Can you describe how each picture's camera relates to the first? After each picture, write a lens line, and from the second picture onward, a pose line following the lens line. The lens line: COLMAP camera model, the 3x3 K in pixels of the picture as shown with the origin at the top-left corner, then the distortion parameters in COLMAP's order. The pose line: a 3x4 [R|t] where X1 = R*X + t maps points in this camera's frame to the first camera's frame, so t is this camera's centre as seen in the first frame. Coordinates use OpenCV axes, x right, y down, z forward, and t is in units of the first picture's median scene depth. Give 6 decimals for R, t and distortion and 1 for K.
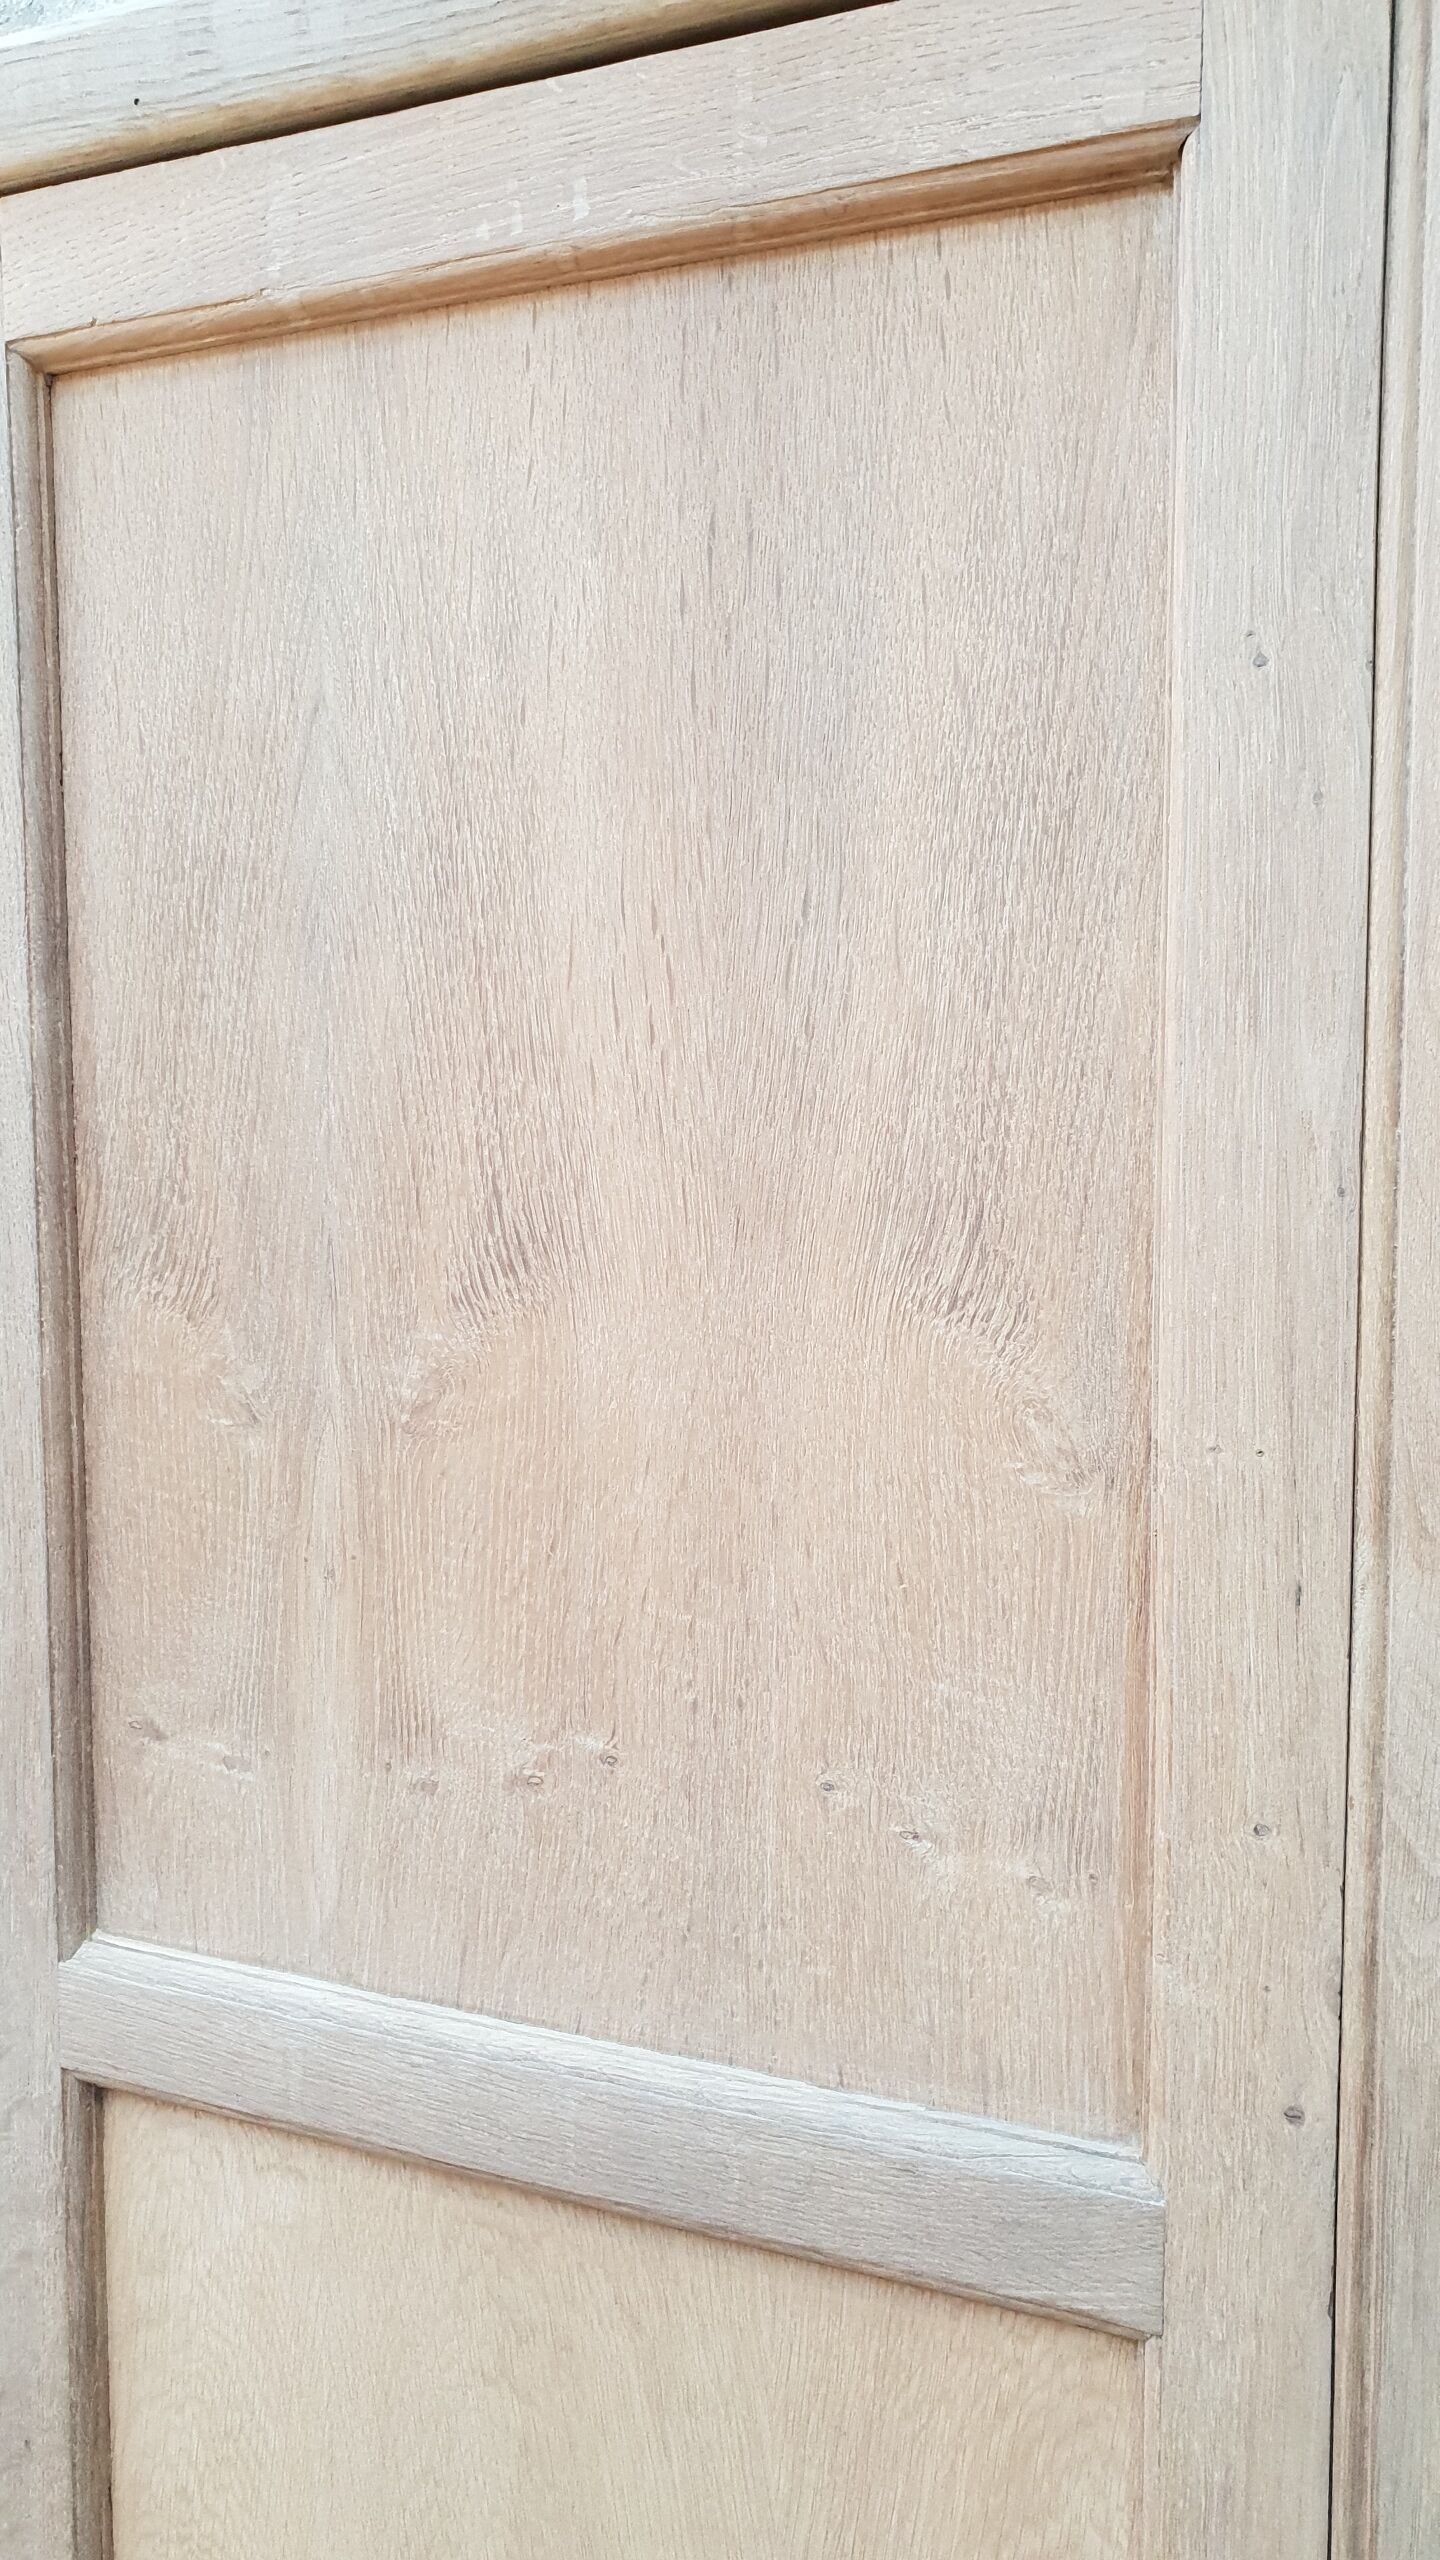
lens RADIAL K [[1982.0, 0, 753.6], [0, 1982.0, 1274.0], [0, 0, 1]] dist [0.001826, 0.010949]
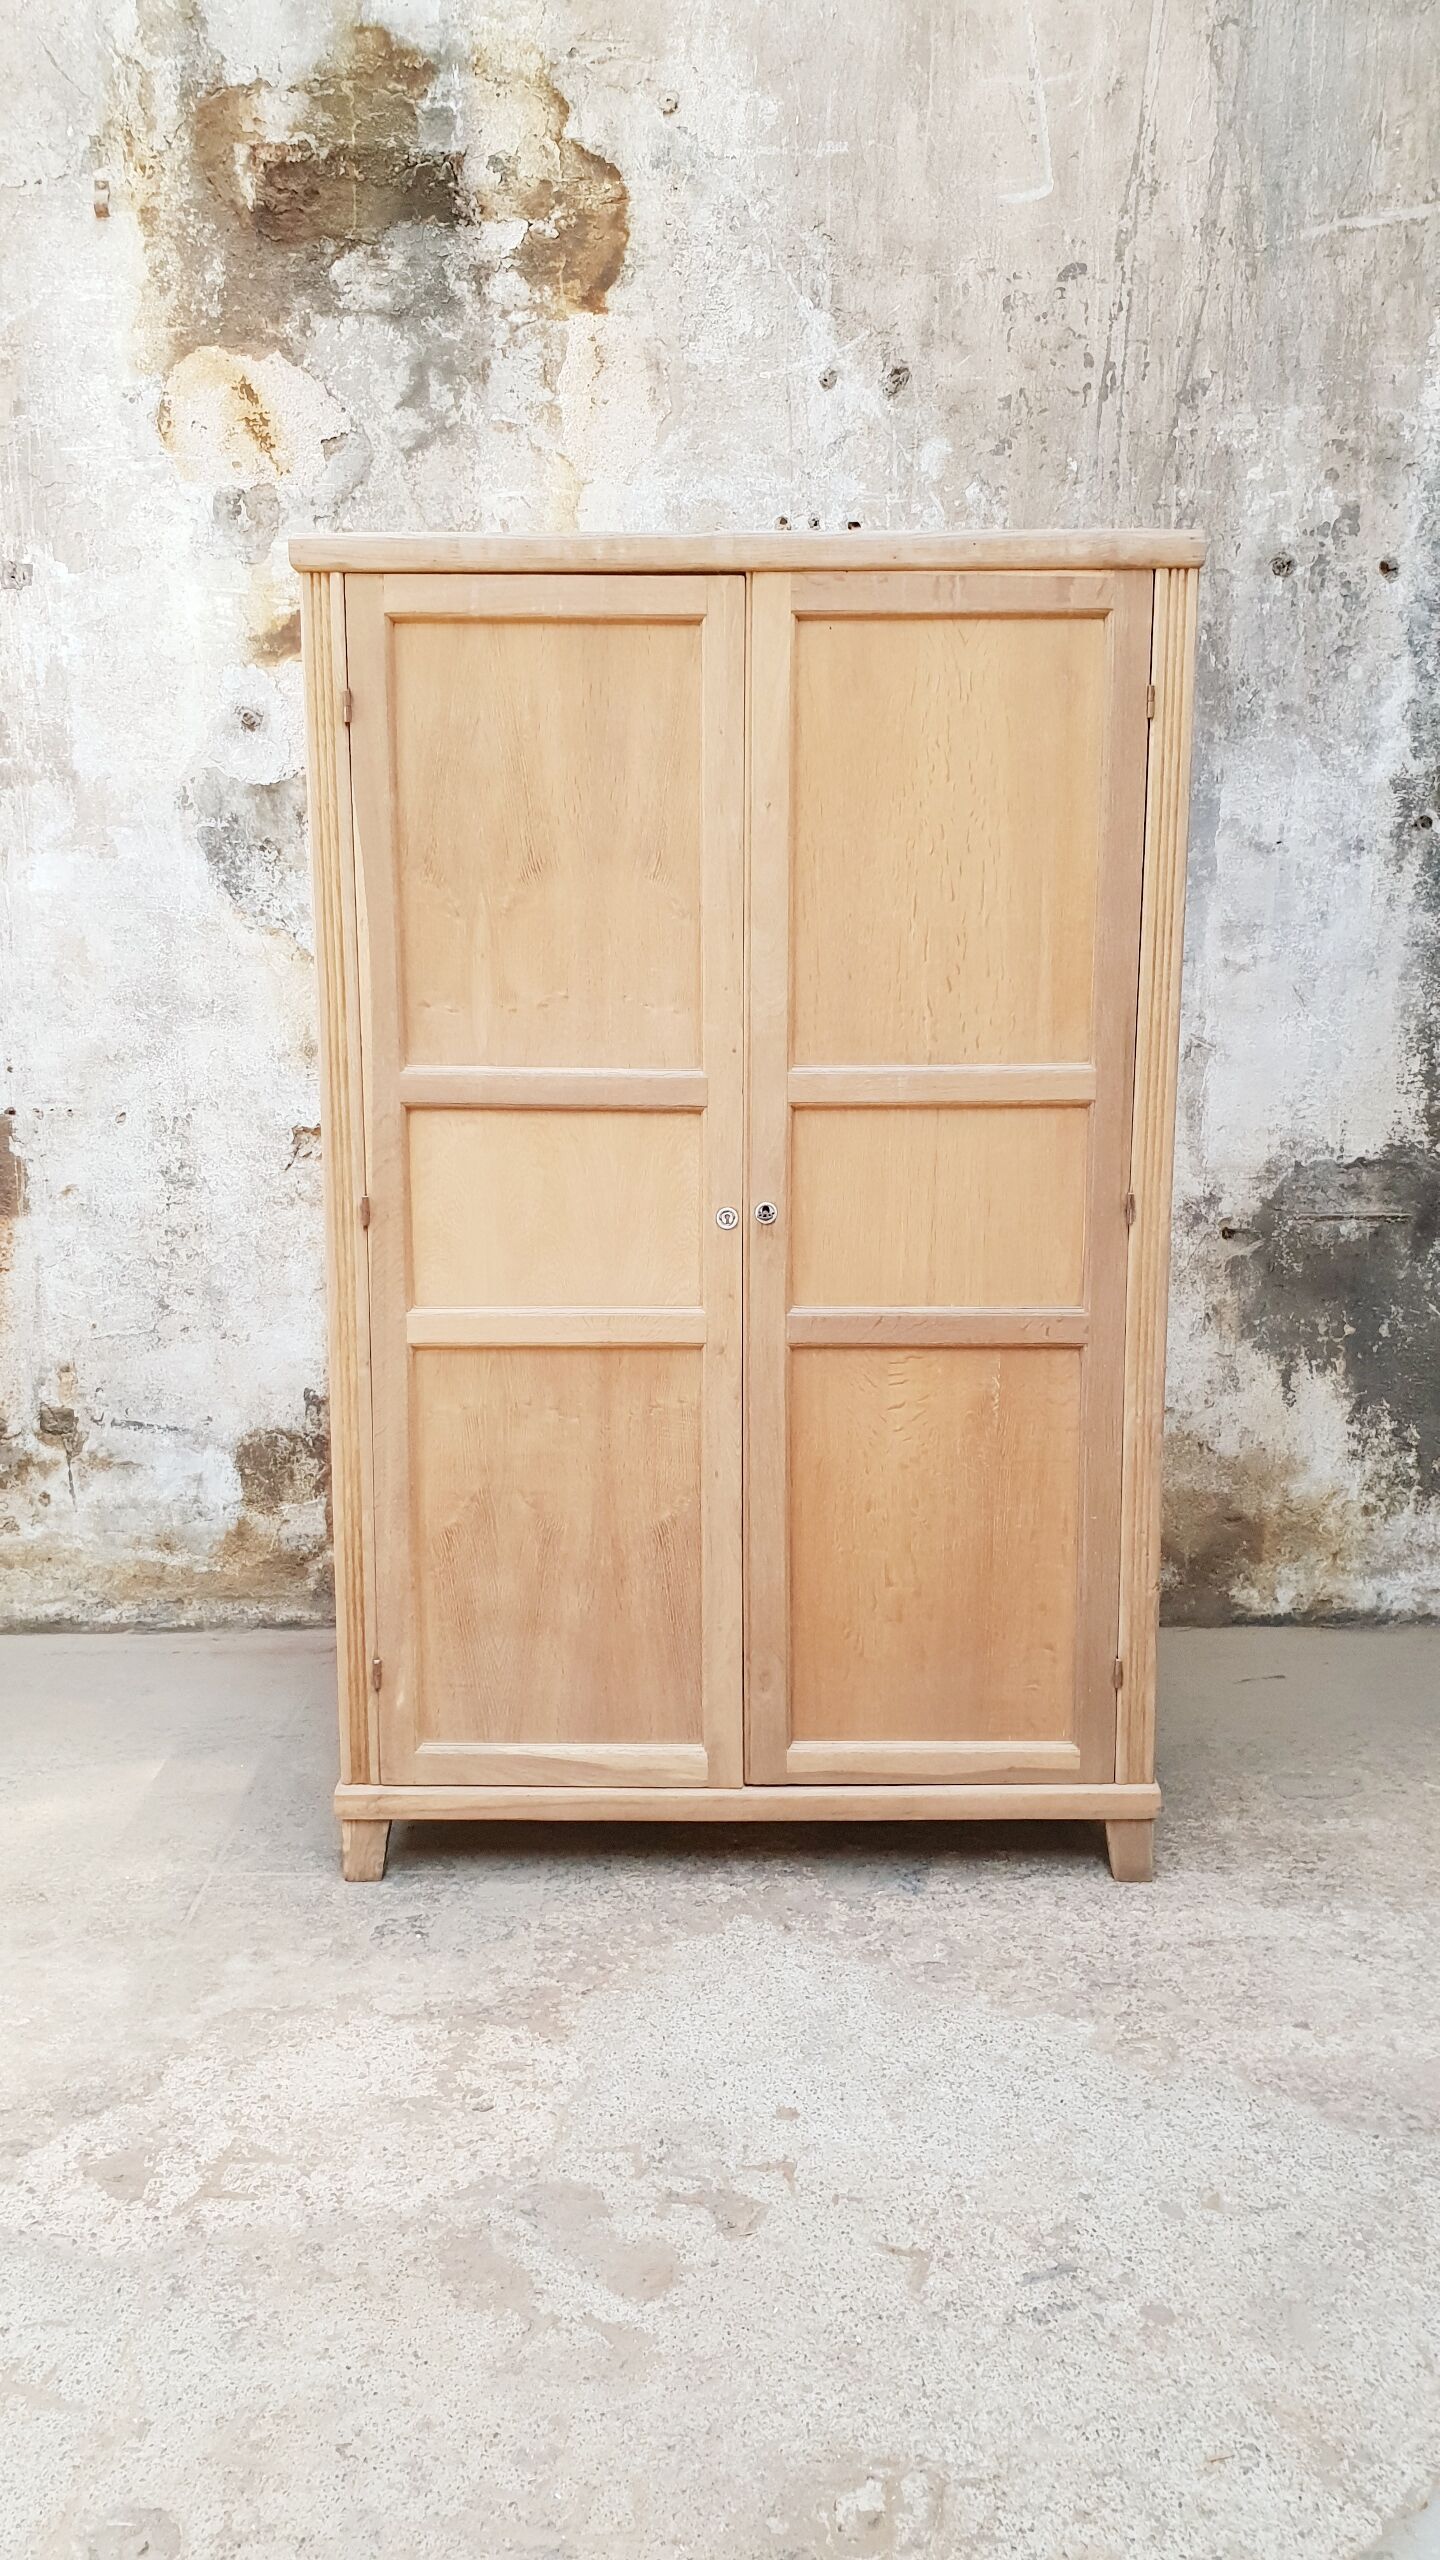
lens RADIAL K [[1926.8, 0, 752.9], [0, 1926.8, 1260.5], [0, 0, 1]] dist [0.023622, -0.036920]
pose [[0.922231, -0.059591, 0.382018, -1.220333], [0.028079, 0.995765, 0.087542, 0.442237], [-0.385617, -0.070007, 0.919999, -2.709408]]
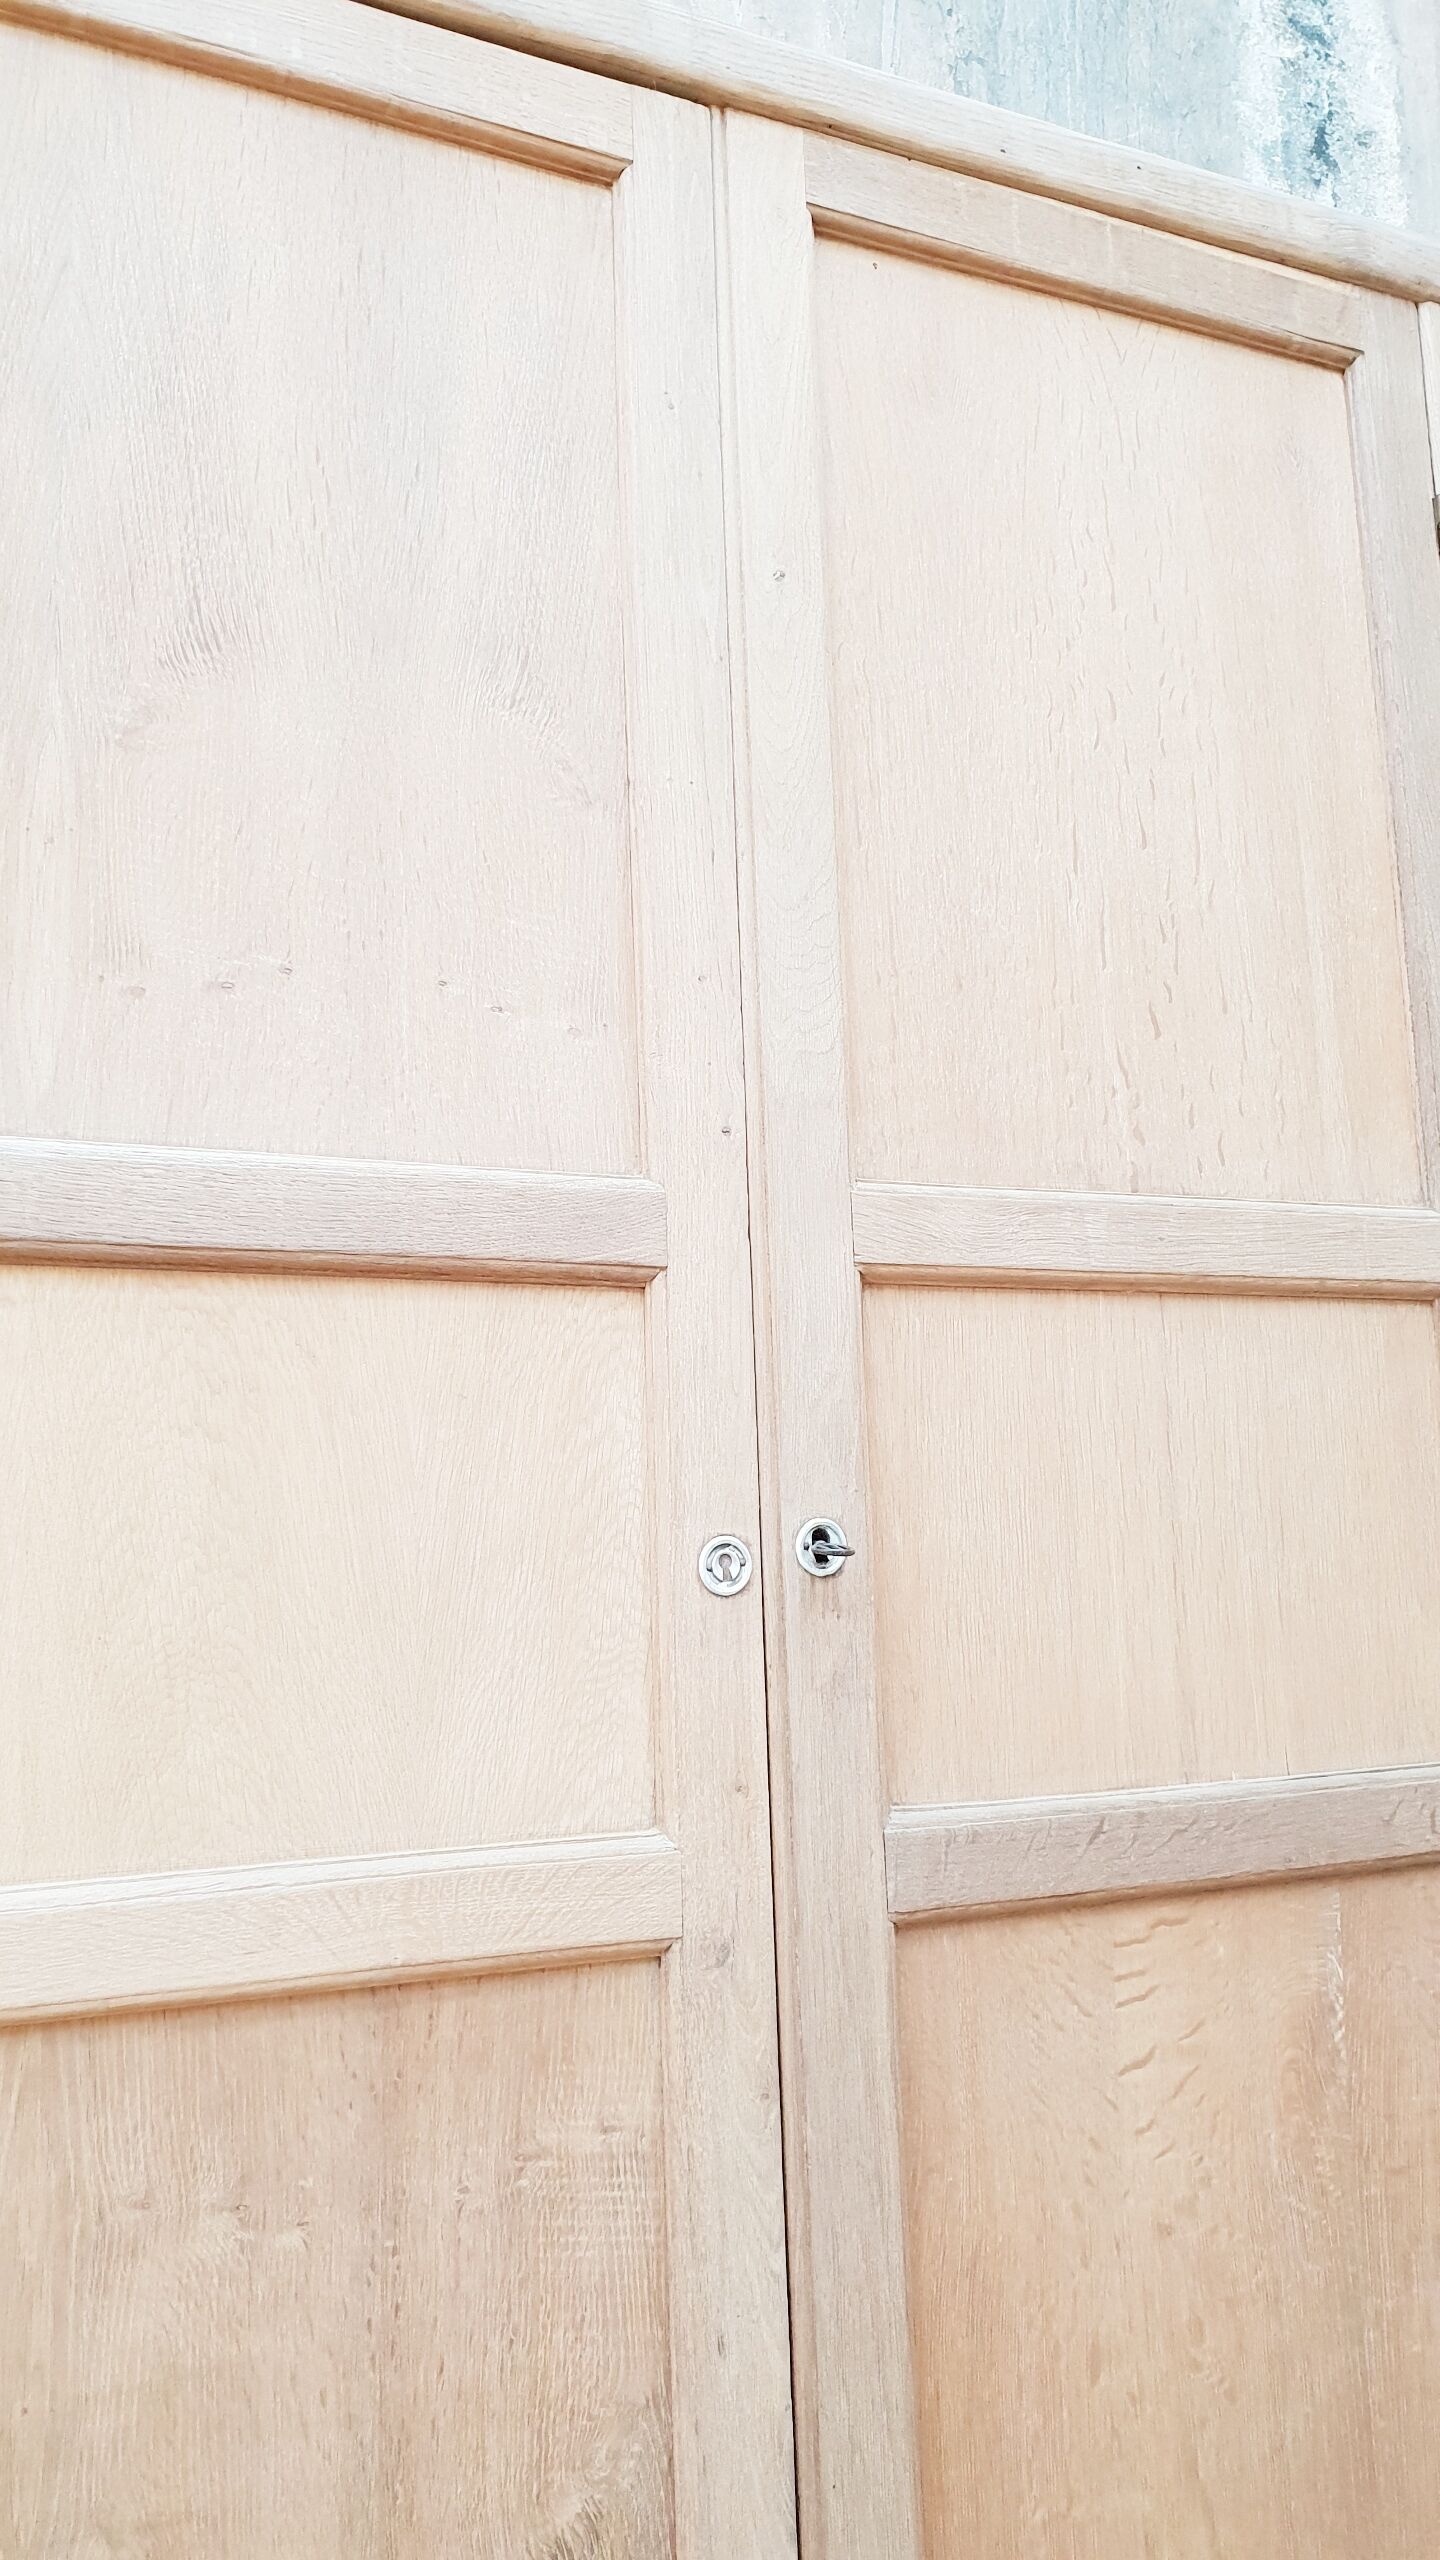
lens RADIAL K [[1922.3, 0, 713.6], [0, 1922.3, 1254.2], [0, 0, 1]] dist [0.120776, -0.236439]
pose [[0.698747, 0.096498, 0.708830, -0.840165], [0.089860, 0.971172, -0.220795, 0.786707], [-0.709702, 0.217975, 0.669932, -0.139583]]
